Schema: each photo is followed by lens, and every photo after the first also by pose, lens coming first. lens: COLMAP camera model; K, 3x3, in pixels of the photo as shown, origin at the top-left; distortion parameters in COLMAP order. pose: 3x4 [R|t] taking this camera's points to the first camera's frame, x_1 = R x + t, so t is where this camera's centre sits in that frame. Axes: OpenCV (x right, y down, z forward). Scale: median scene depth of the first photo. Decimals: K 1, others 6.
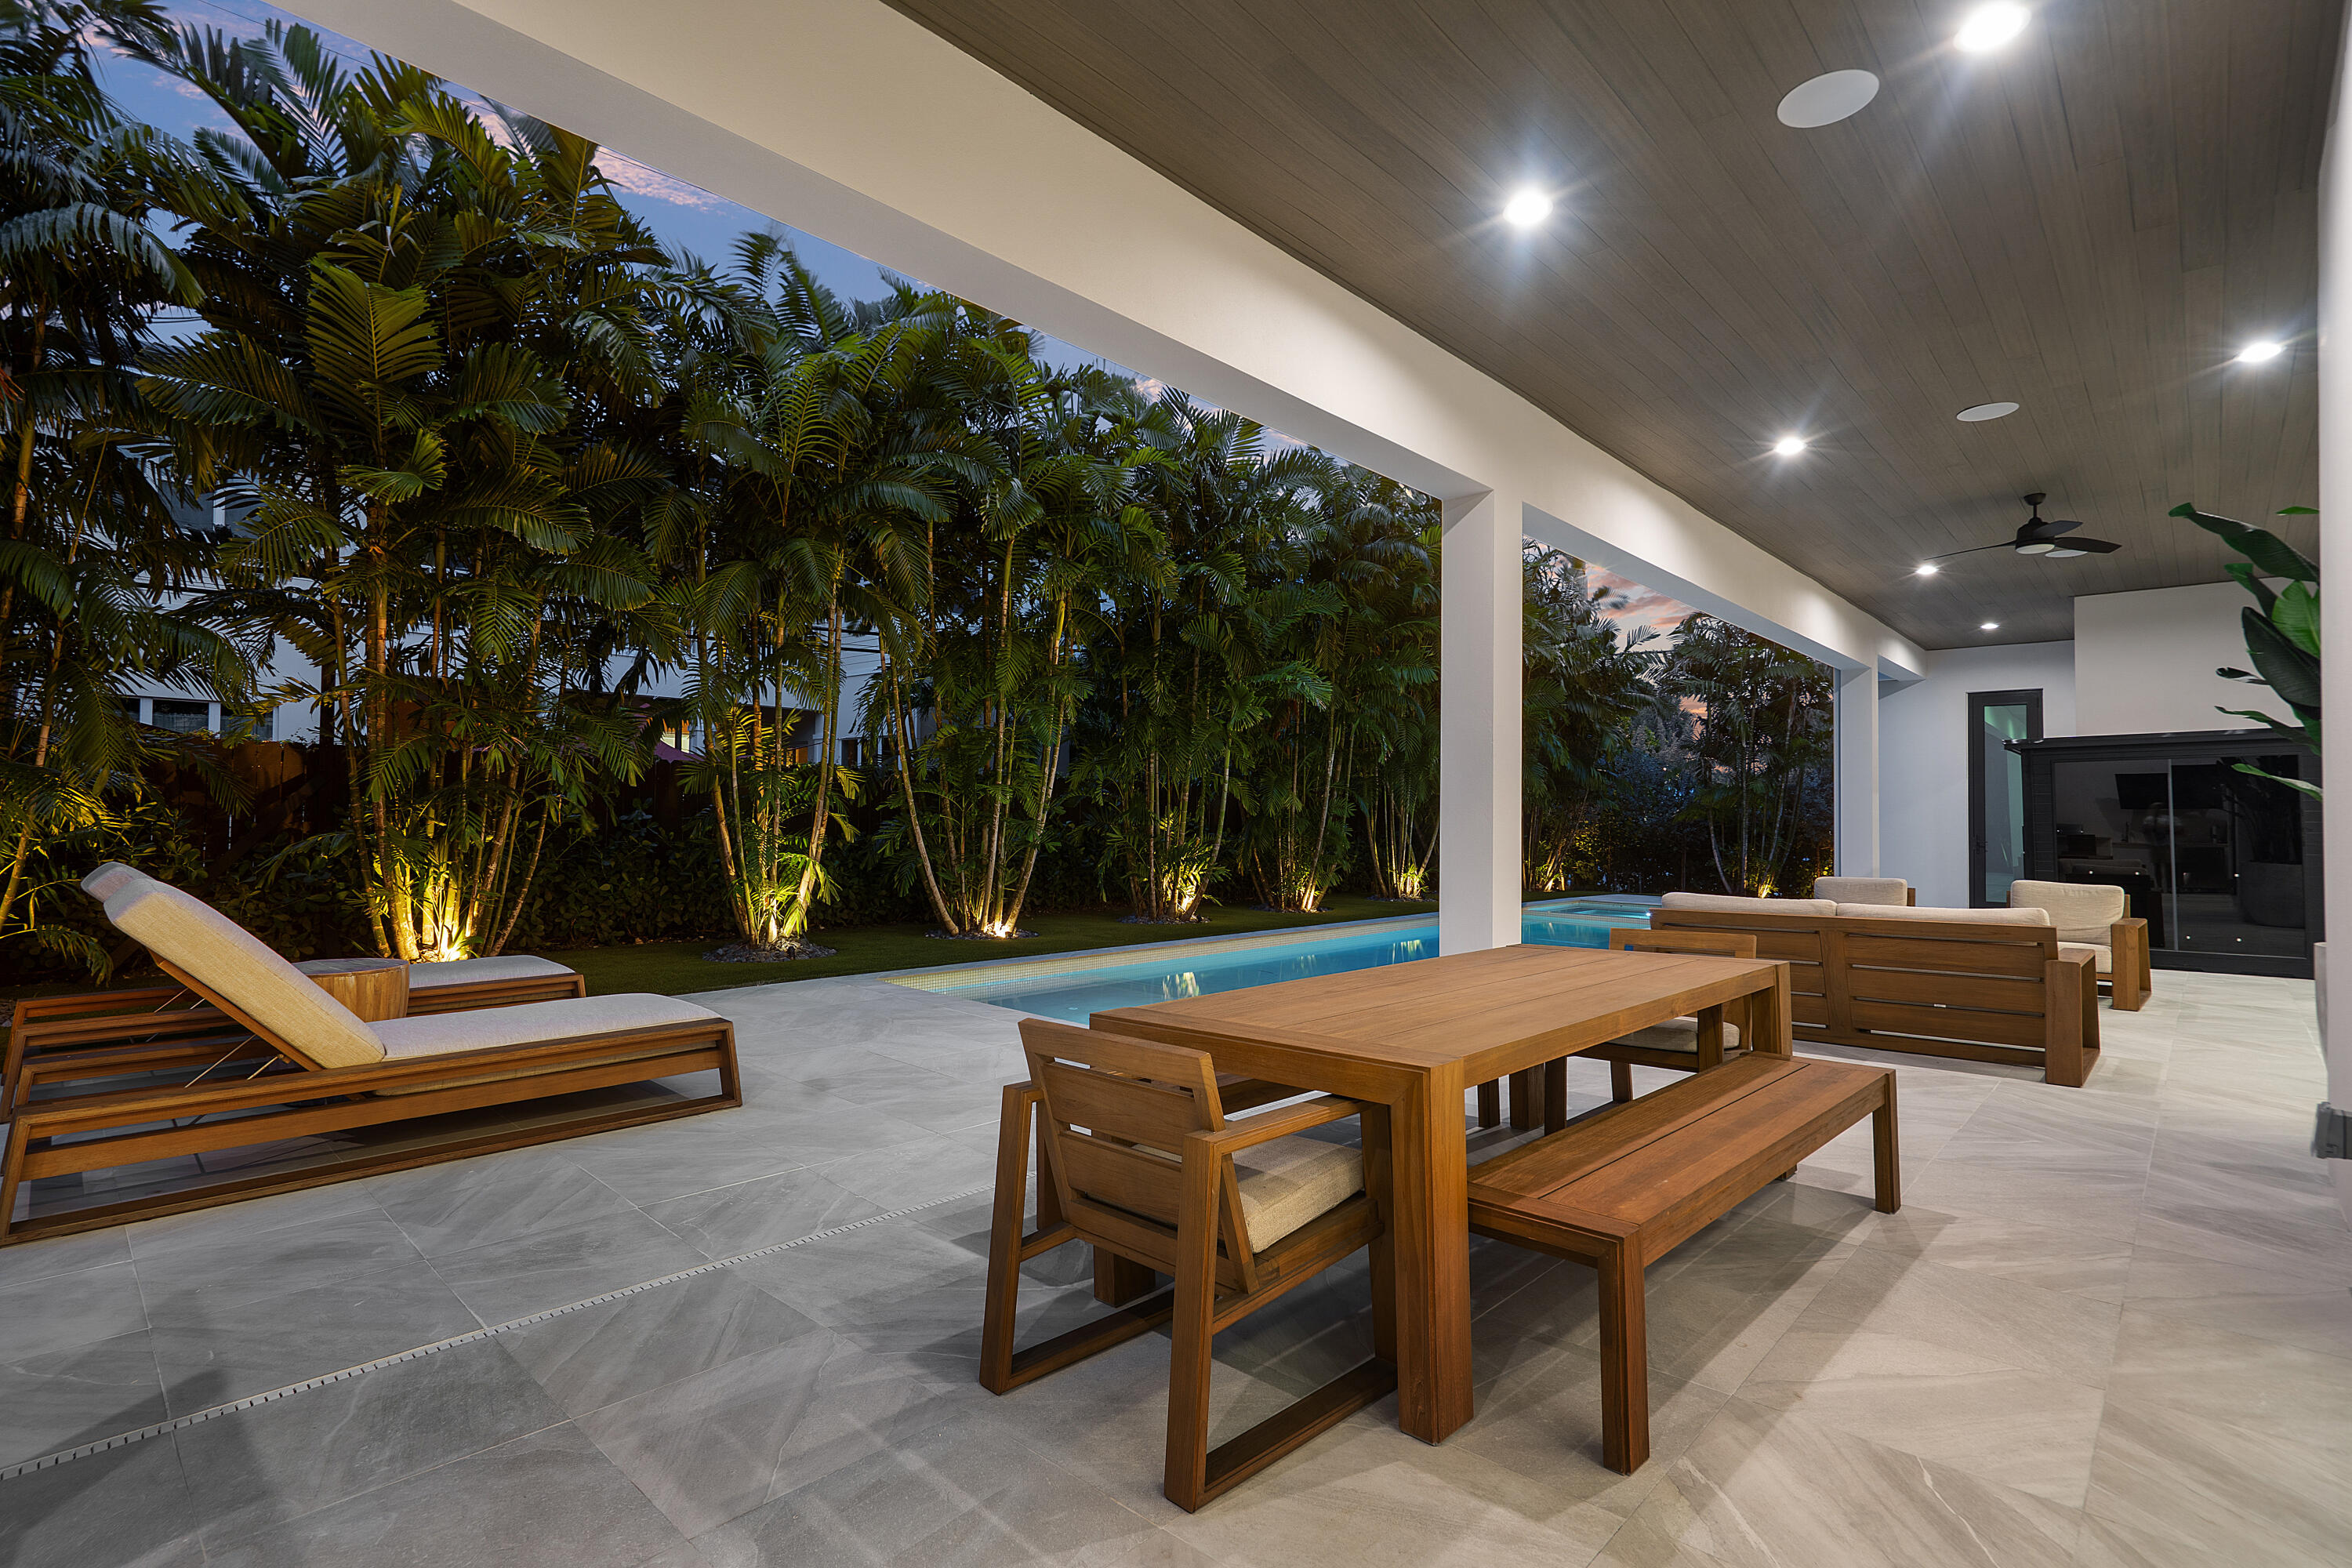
lens RADIAL K [[1109.1, 0, 1180.6], [0, 1109.1, 793.8], [0, 0, 1]] dist [0.000053, -0.000343]
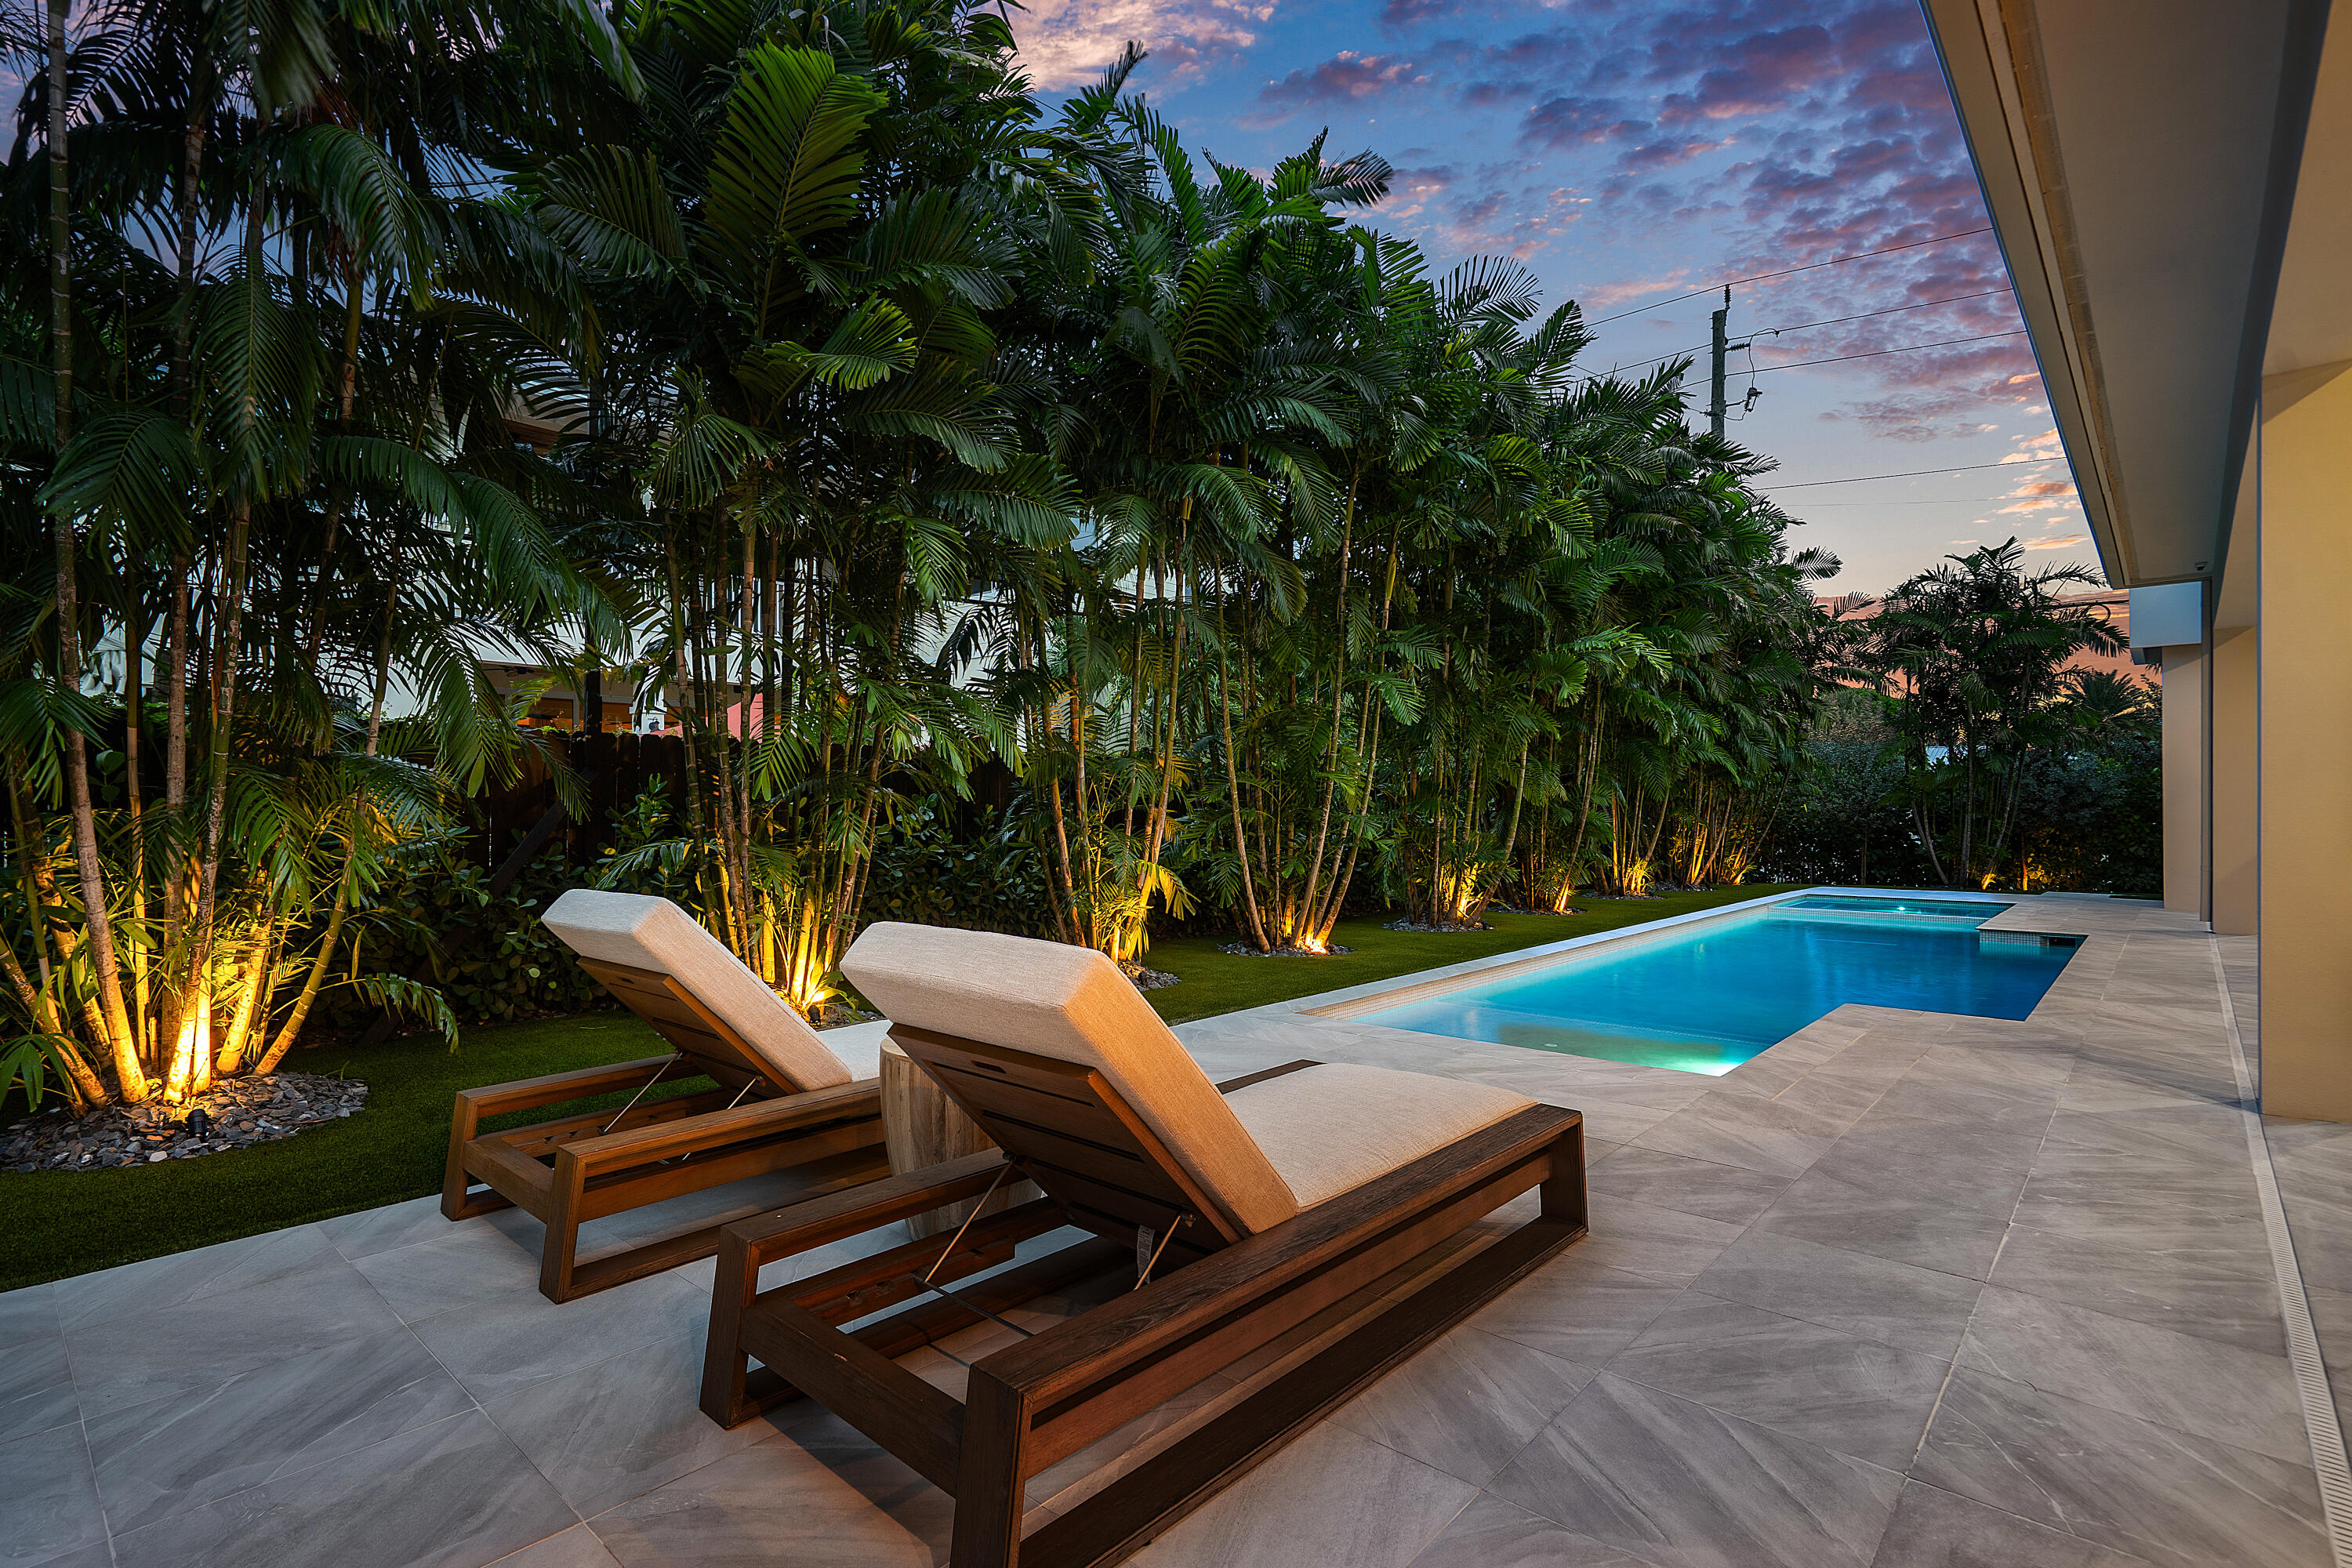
lens RADIAL K [[1141.6, 0, 1186.5], [0, 1141.6, 800.3], [0, 0, 1]] dist [-0.001722, -0.000664]
pose [[0.999733, -0.014548, 0.017969, -0.402464], [0.014366, 0.999845, 0.010221, 0.003129], [-0.018115, -0.009960, 0.999786, 0.190051]]
